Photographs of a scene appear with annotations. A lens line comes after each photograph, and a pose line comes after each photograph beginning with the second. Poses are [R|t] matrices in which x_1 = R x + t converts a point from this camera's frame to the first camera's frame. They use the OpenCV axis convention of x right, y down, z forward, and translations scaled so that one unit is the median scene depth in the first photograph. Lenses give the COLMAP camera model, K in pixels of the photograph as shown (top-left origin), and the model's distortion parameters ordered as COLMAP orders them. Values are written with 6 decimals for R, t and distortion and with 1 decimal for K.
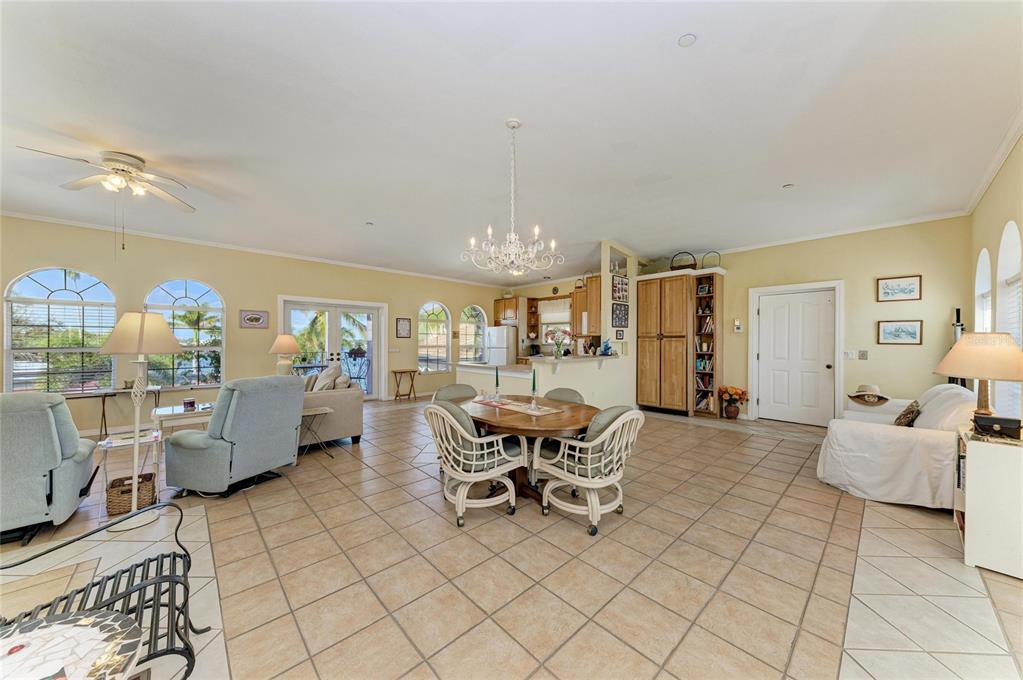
lens RADIAL K [[351.1, 0, 513.2], [0, 351.1, 342.0], [0, 0, 1]] dist [0.000196, -0.000078]
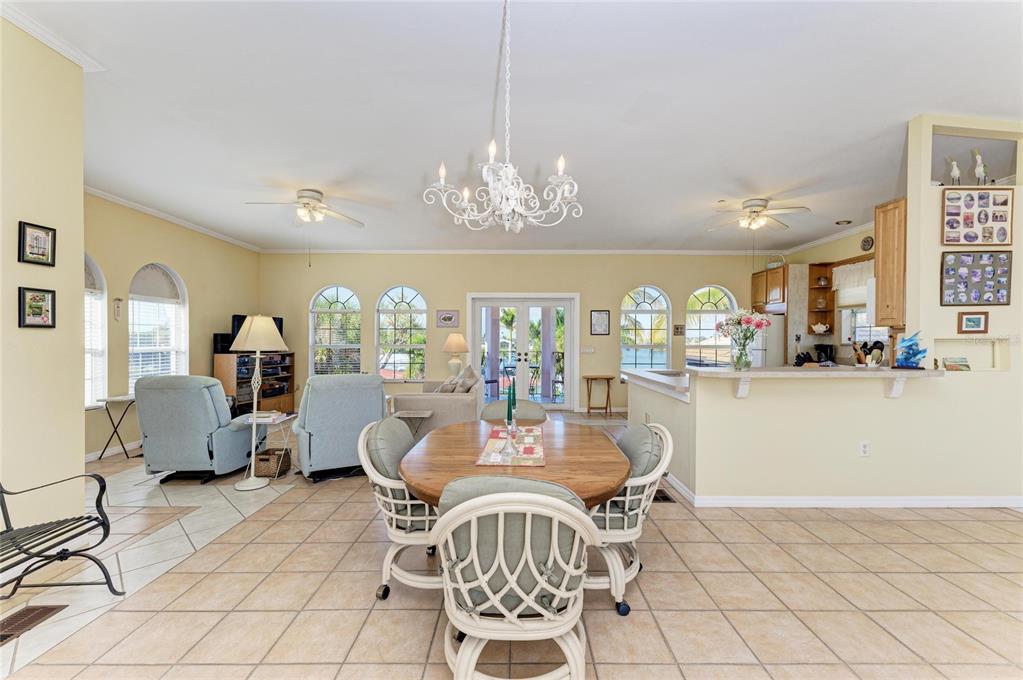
lens RADIAL K [[424.9, 0, 511.5], [0, 424.9, 340.0], [0, 0, 1]] dist [0.004918, 0.000047]
pose [[0.723540, -0.002630, -0.690278, 0.248884], [0.001483, 0.999996, -0.002255, 0.001372], [0.690281, 0.000608, 0.723541, 0.217871]]
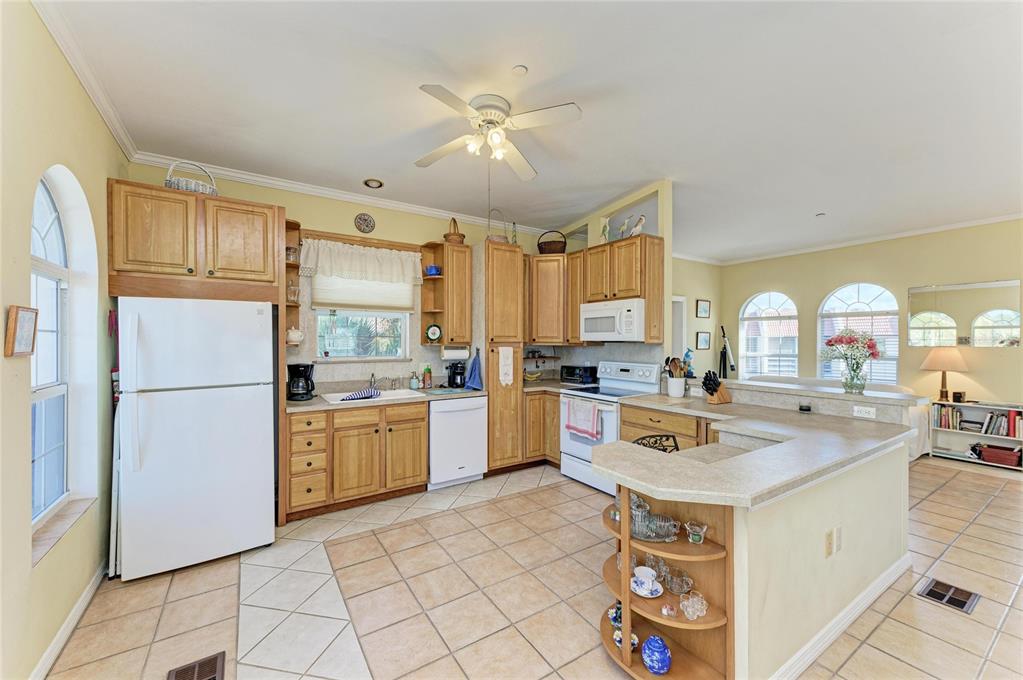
lens RADIAL K [[401.2, 0, 511.5], [0, 401.2, 340.0], [0, 0, 1]] dist [0.016664, 0.000017]
pose [[0.172954, -0.003558, 0.984924, -0.413526], [-0.002857, 0.999987, 0.004114, -0.025437], [-0.984926, -0.003525, 0.172941, 1.067256]]
